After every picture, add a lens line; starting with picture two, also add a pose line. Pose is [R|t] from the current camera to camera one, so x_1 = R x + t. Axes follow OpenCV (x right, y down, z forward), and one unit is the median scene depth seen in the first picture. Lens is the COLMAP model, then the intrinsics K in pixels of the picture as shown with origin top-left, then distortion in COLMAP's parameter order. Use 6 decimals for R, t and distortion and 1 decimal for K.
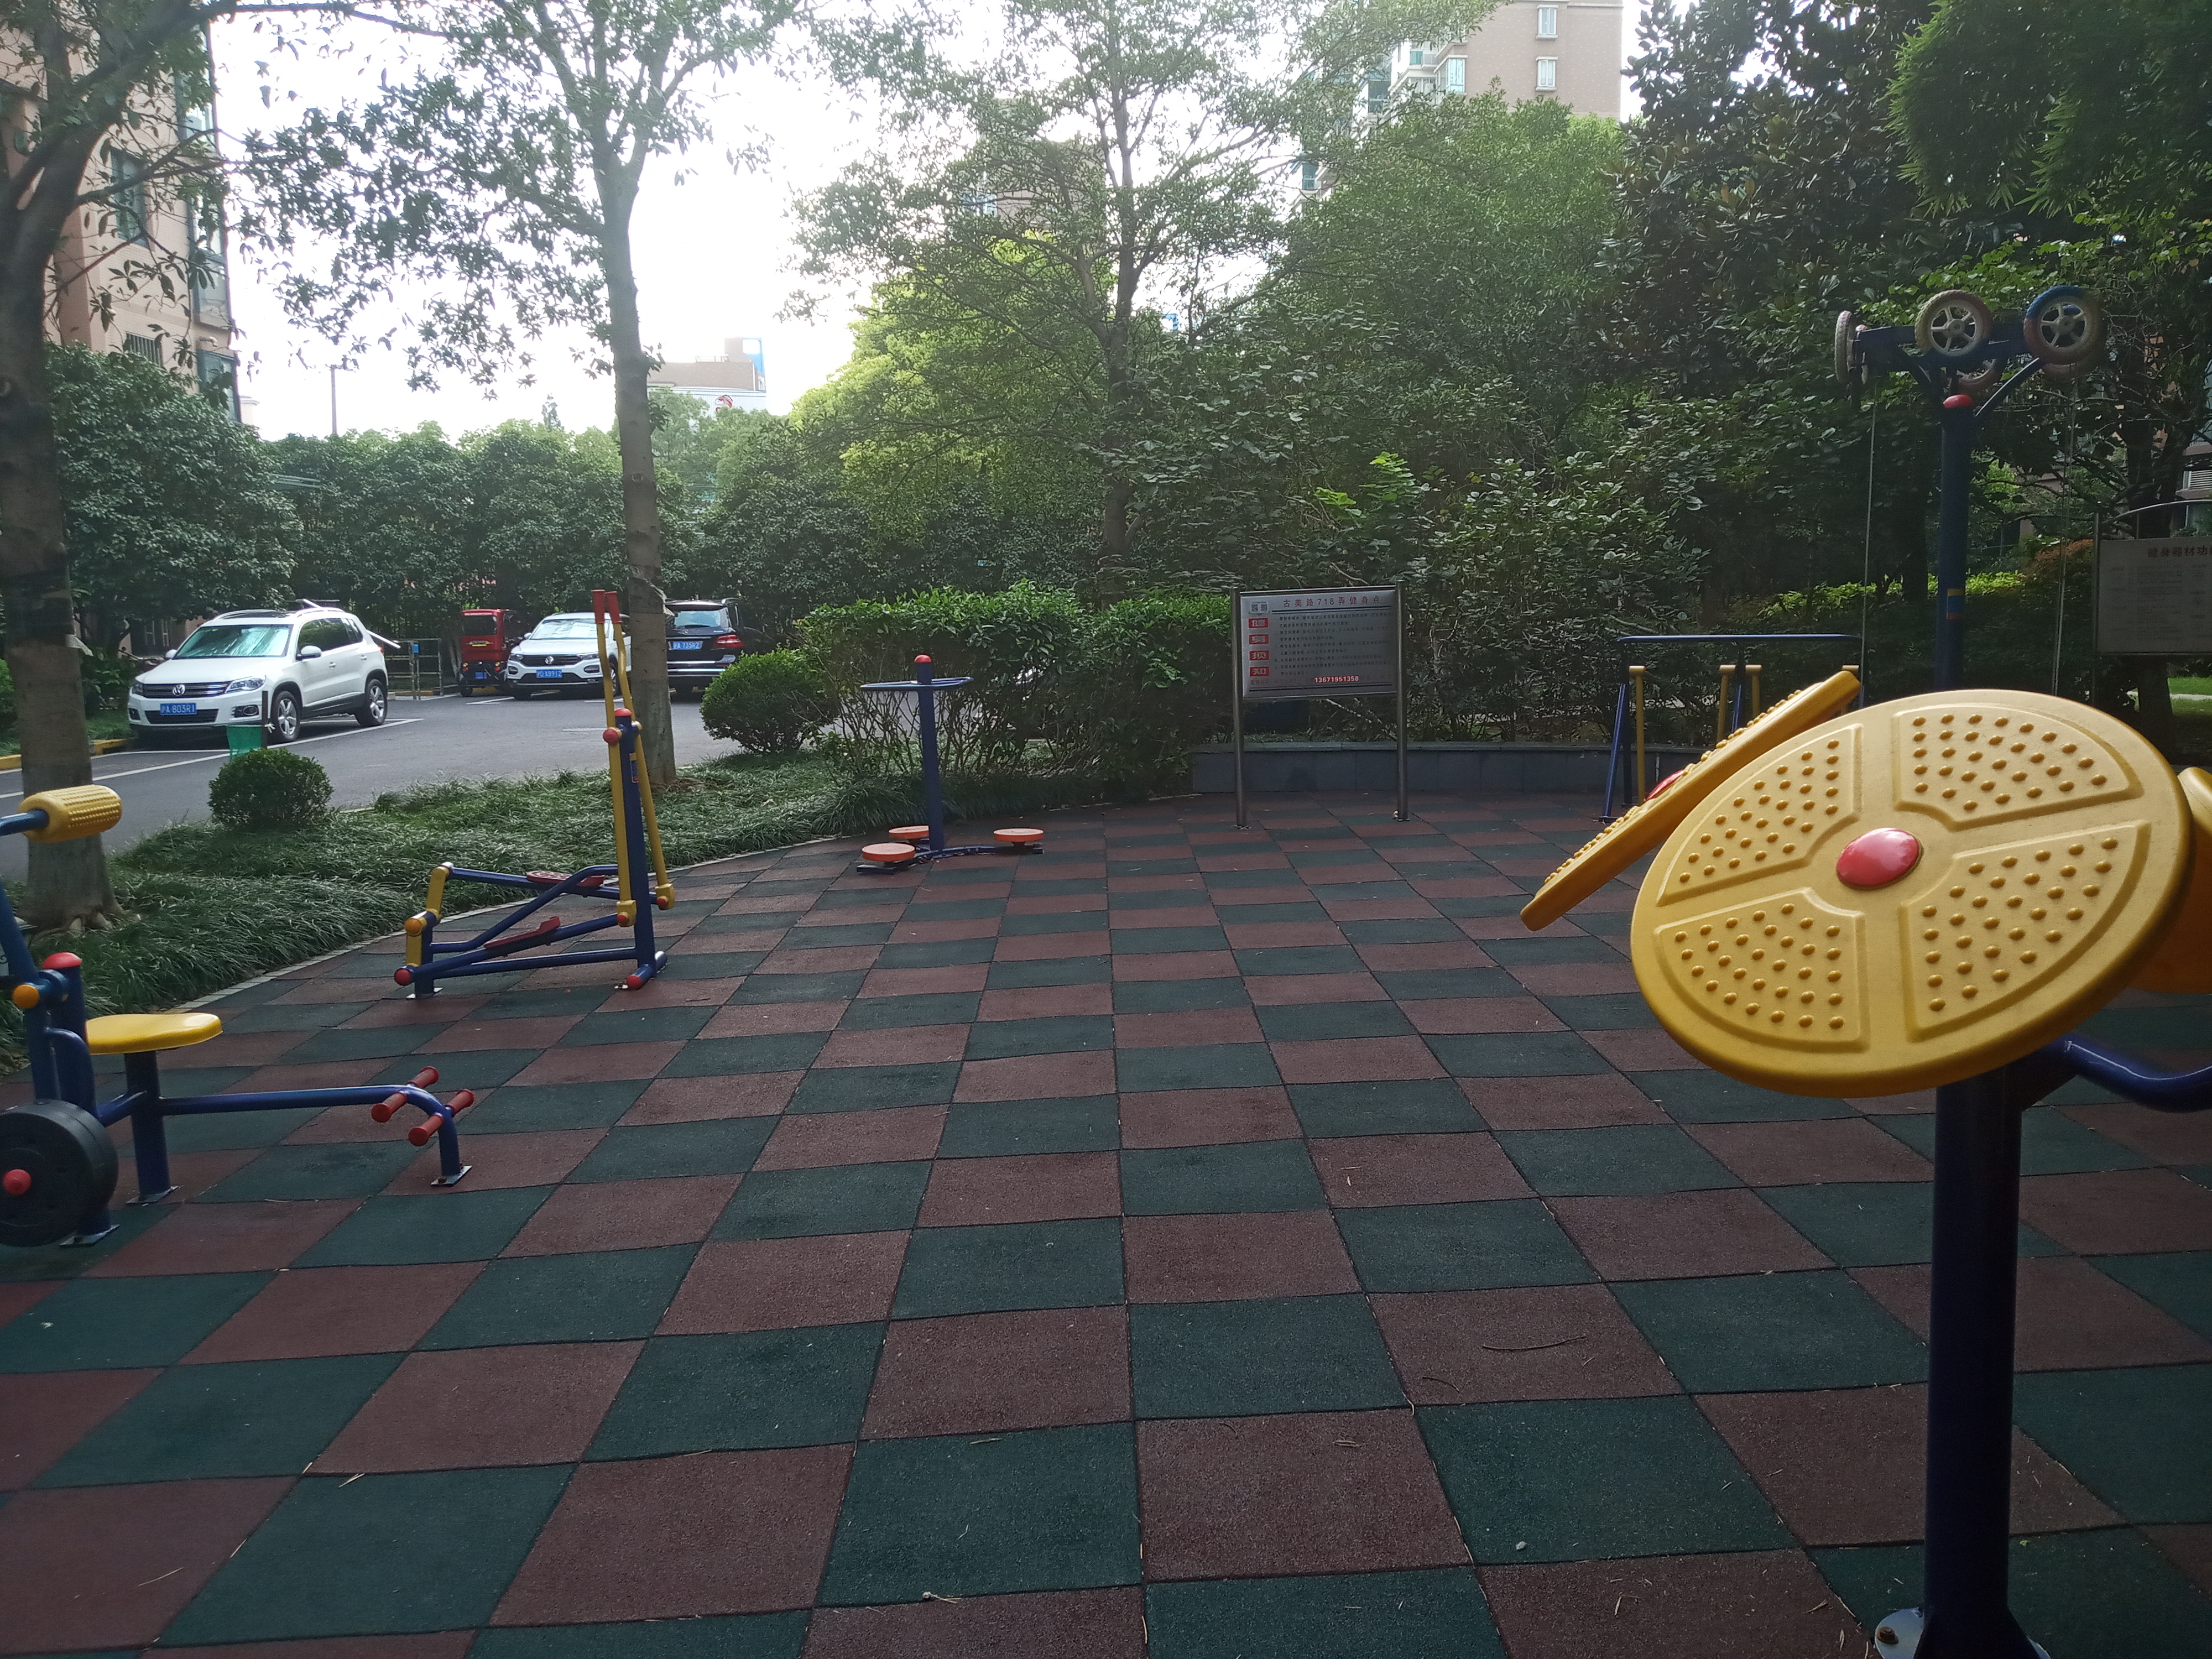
lens RADIAL K [[1696.0, 0, 1123.3], [0, 1696.0, 840.8], [0, 0, 1]] dist [-0.024403, 0.024945]
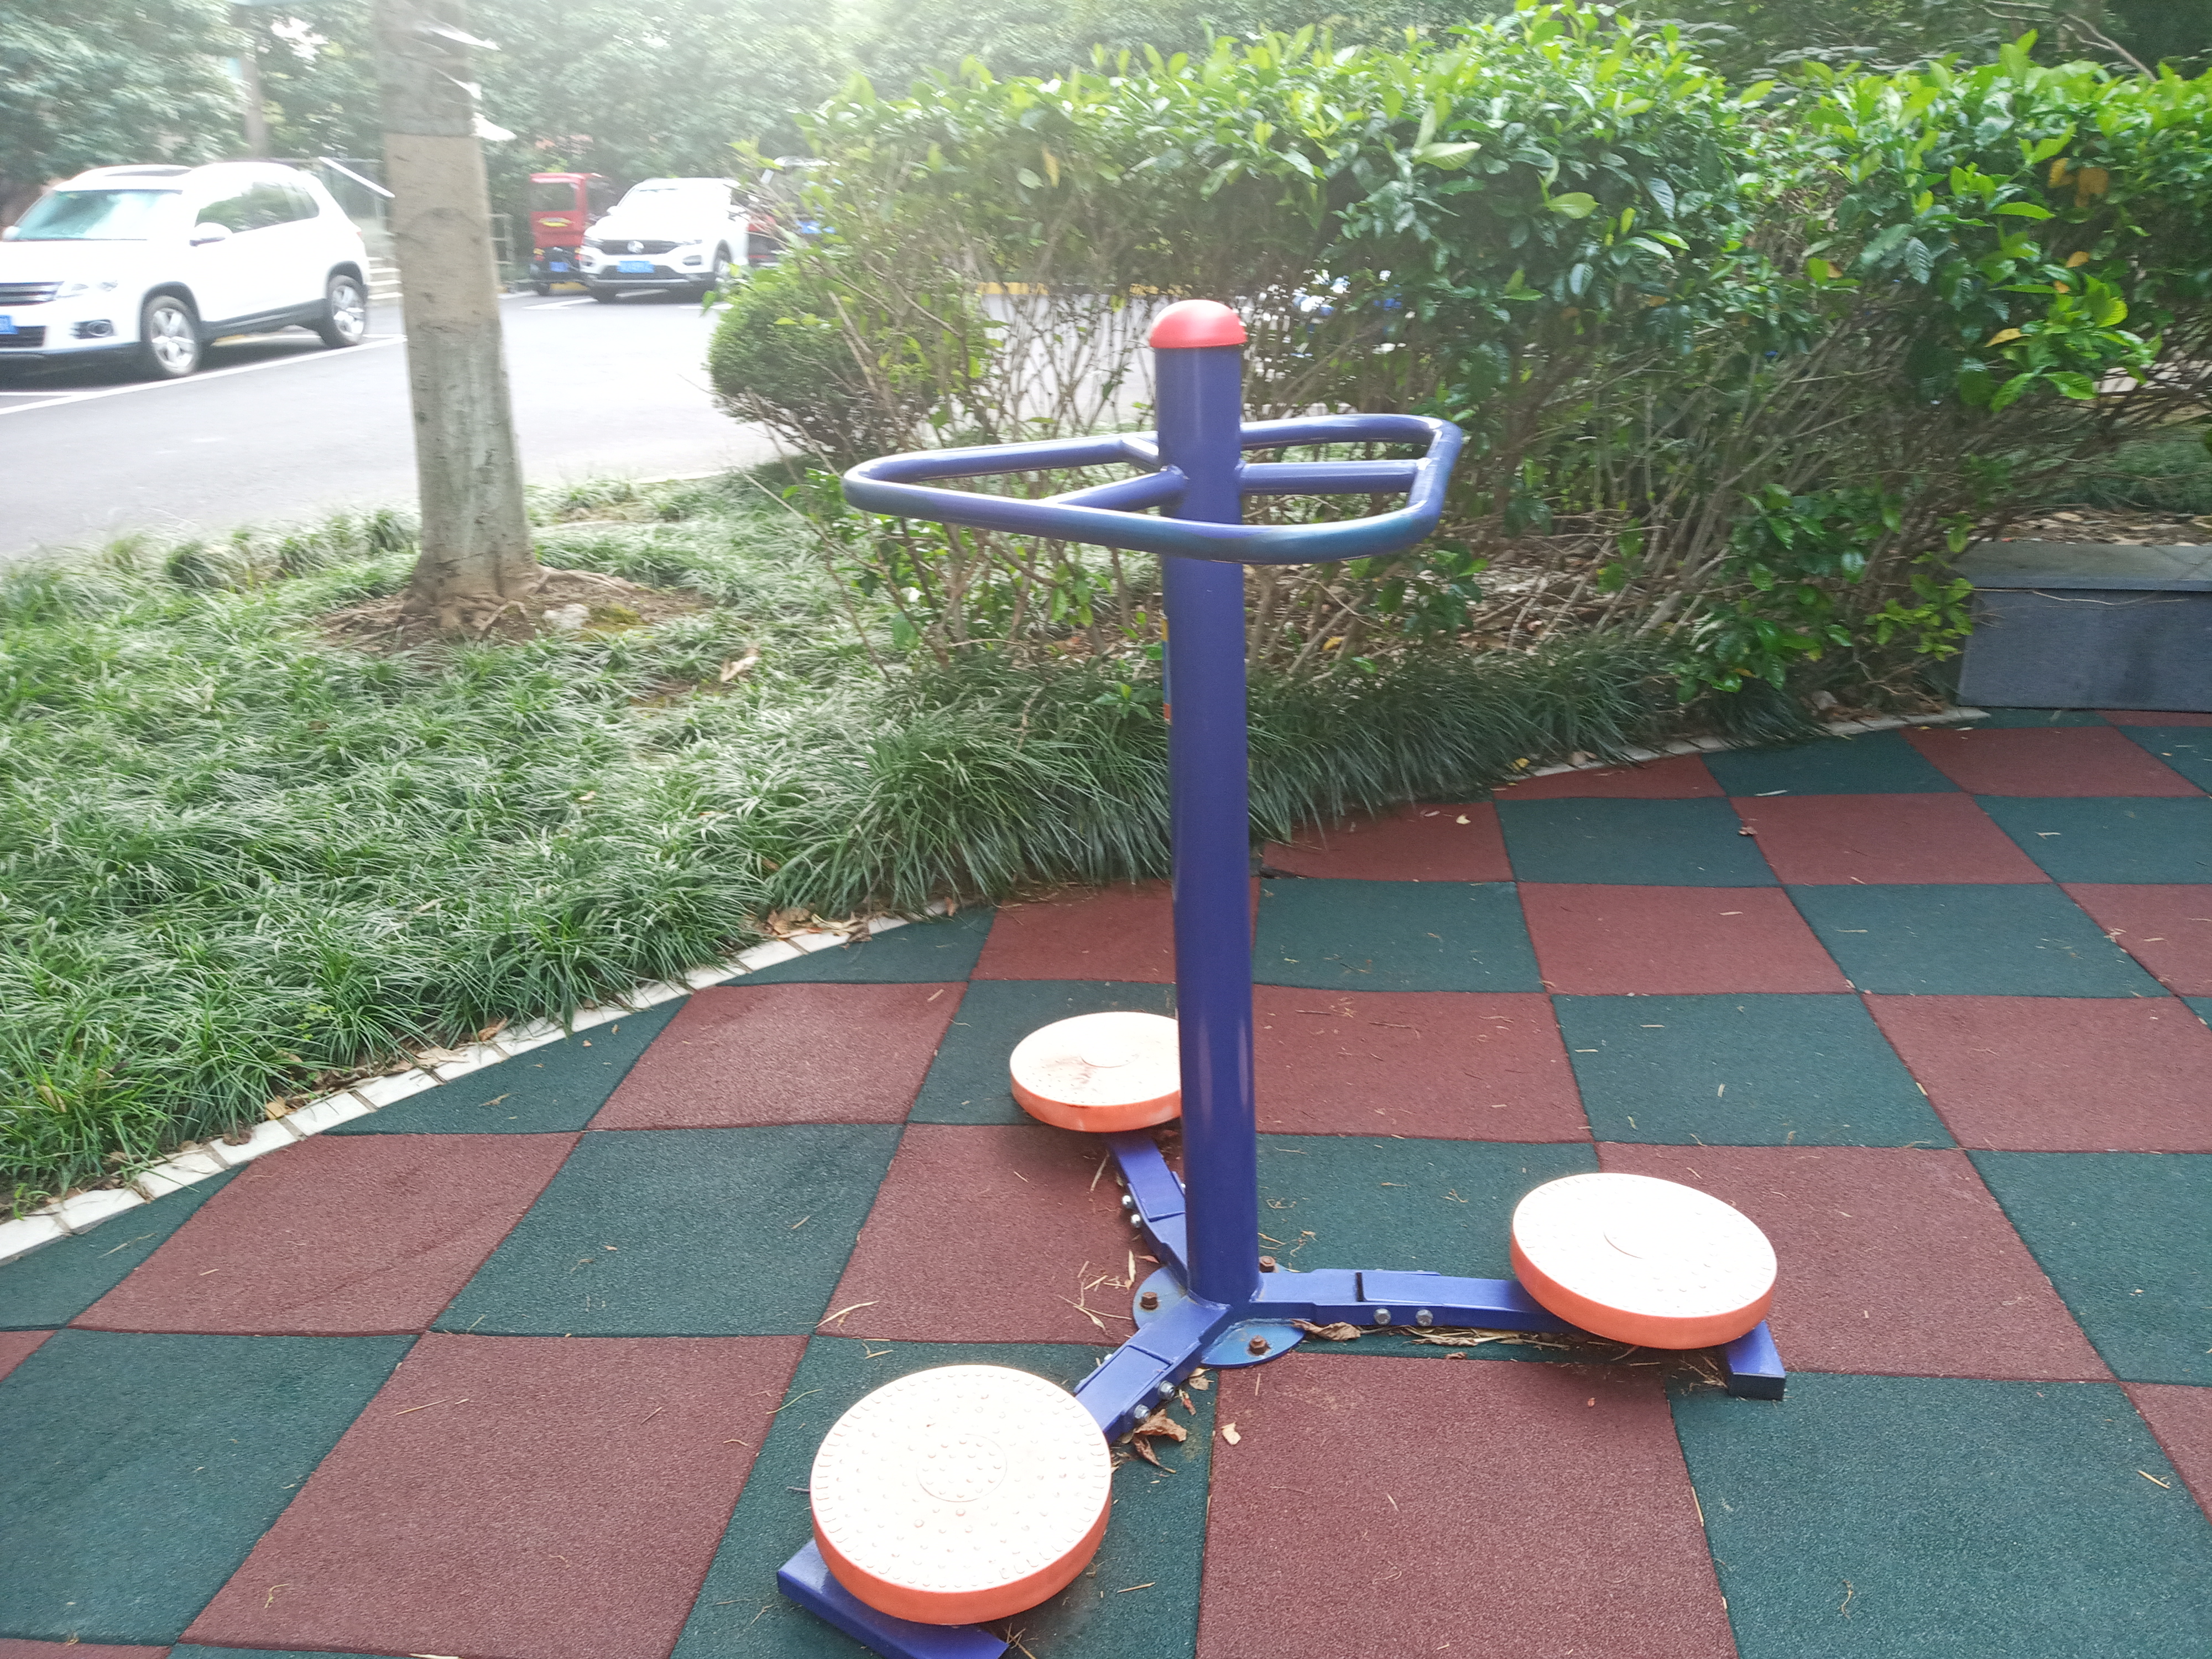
lens RADIAL K [[1696.0, 0, 1087.6], [0, 1696.0, 812.2], [0, 0, 1]] dist [-0.024403, 0.024945]
pose [[0.988710, 0.056226, -0.138893, -0.035029], [-0.025038, 0.975890, 0.216821, -0.032529], [0.147735, -0.210895, 0.966280, 0.280910]]
